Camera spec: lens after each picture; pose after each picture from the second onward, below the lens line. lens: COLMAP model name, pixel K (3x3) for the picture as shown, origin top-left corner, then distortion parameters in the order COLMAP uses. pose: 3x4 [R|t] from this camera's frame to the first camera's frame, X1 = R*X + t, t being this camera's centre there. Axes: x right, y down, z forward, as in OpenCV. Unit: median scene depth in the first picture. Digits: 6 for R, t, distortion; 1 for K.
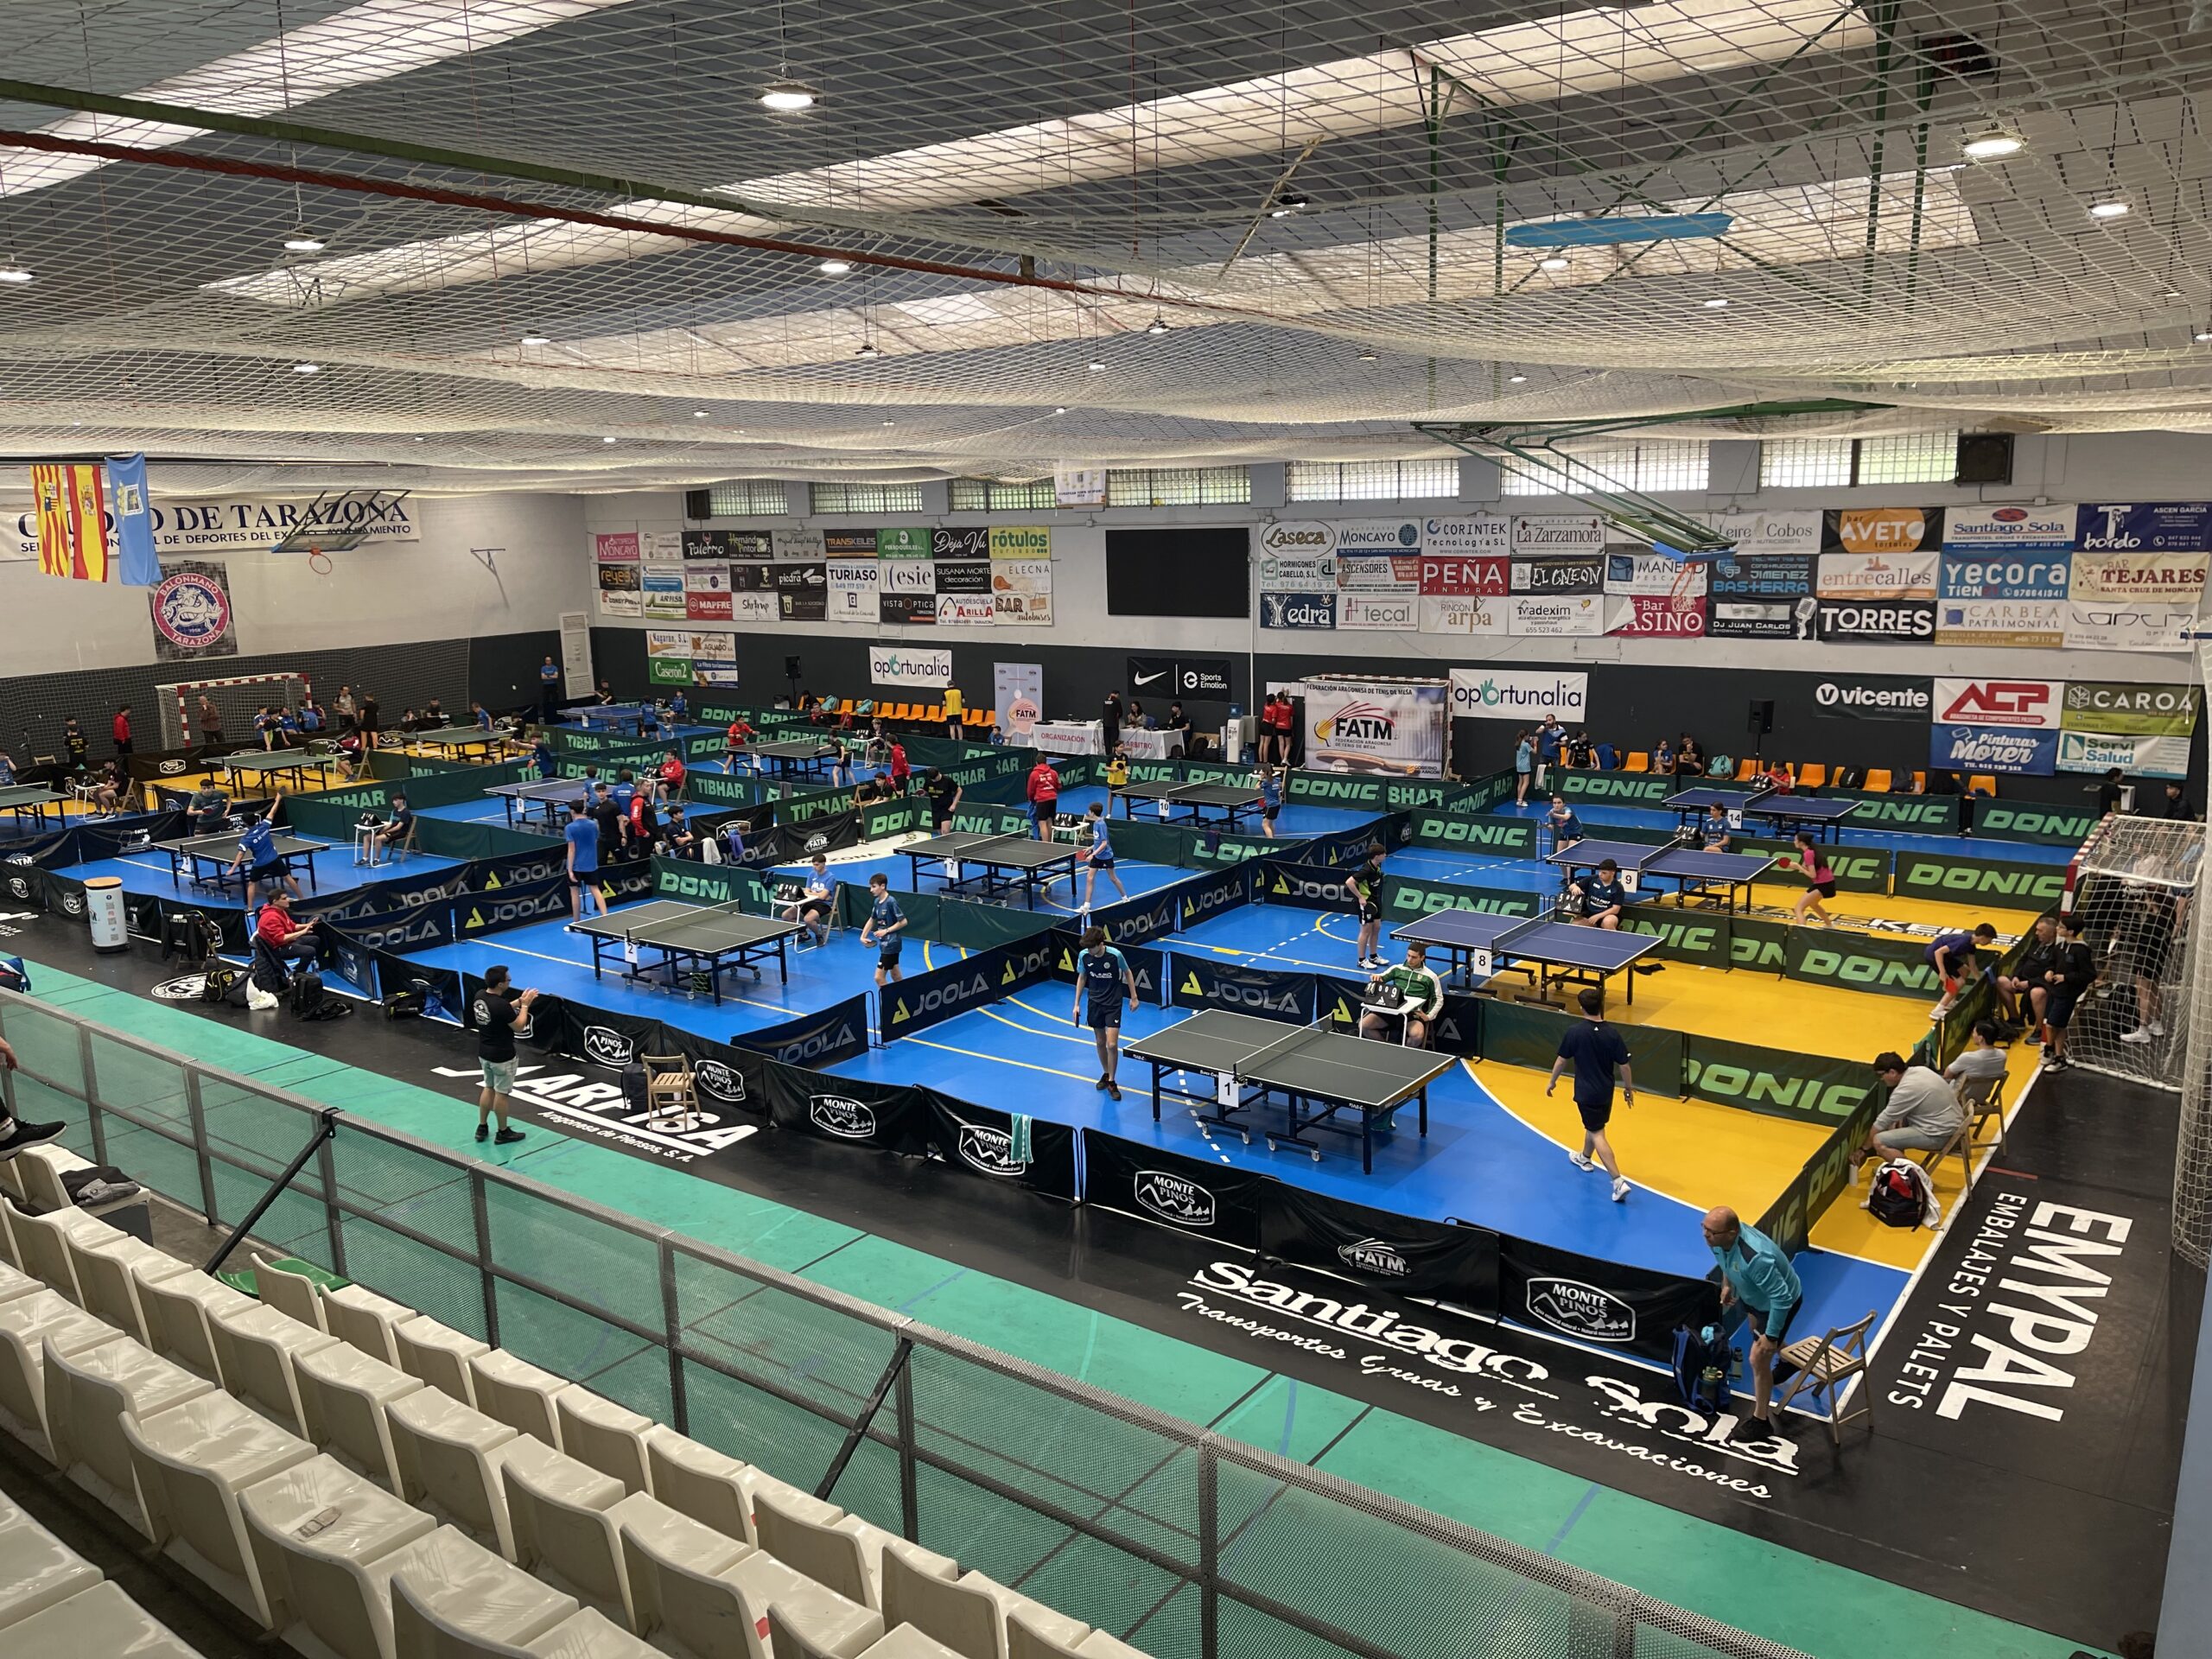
lens RADIAL K [[1681.8, 0, 1082.7], [0, 1681.8, 840.3], [0, 0, 1]] dist [0.029128, -0.050630]
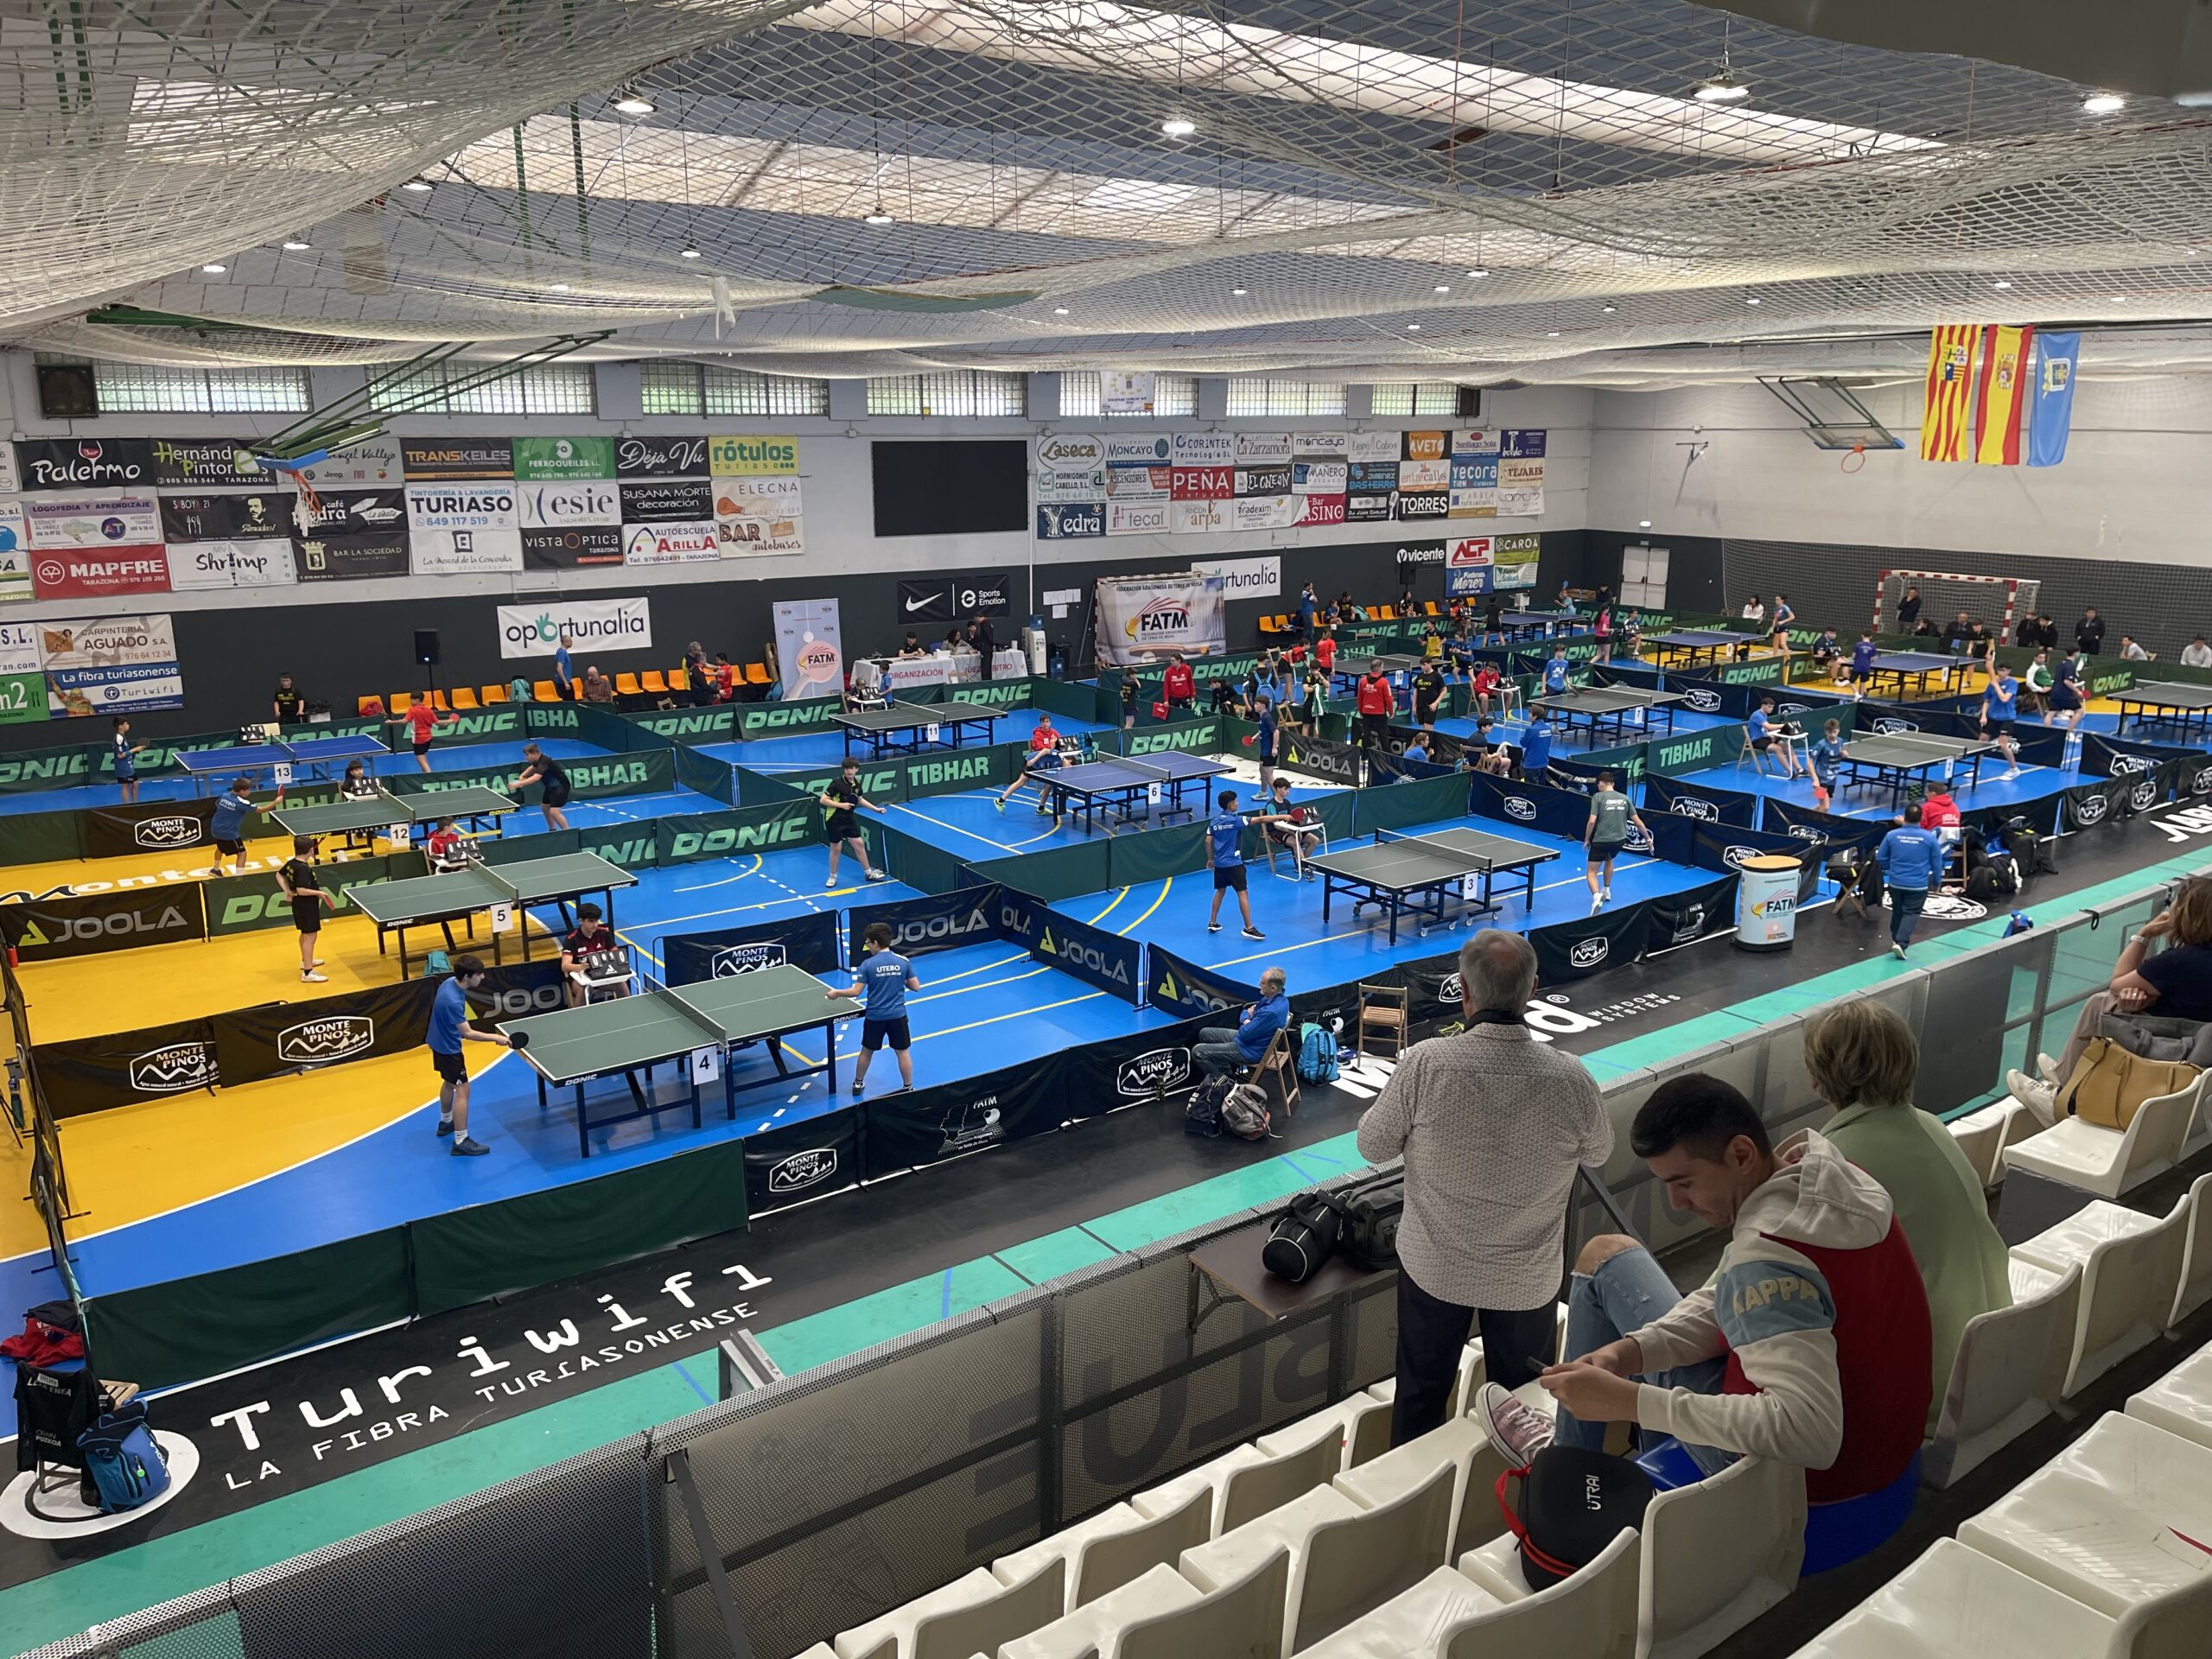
lens RADIAL K [[1681.8, 0, 1098.2], [0, 1681.8, 828.4], [0, 0, 1]] dist [0.029128, -0.050630]
pose [[0.282873, -0.200777, 0.937908, -0.889940], [0.179447, 0.971658, 0.153881, -0.107414], [-0.942222, 0.124776, 0.310885, 0.676349]]
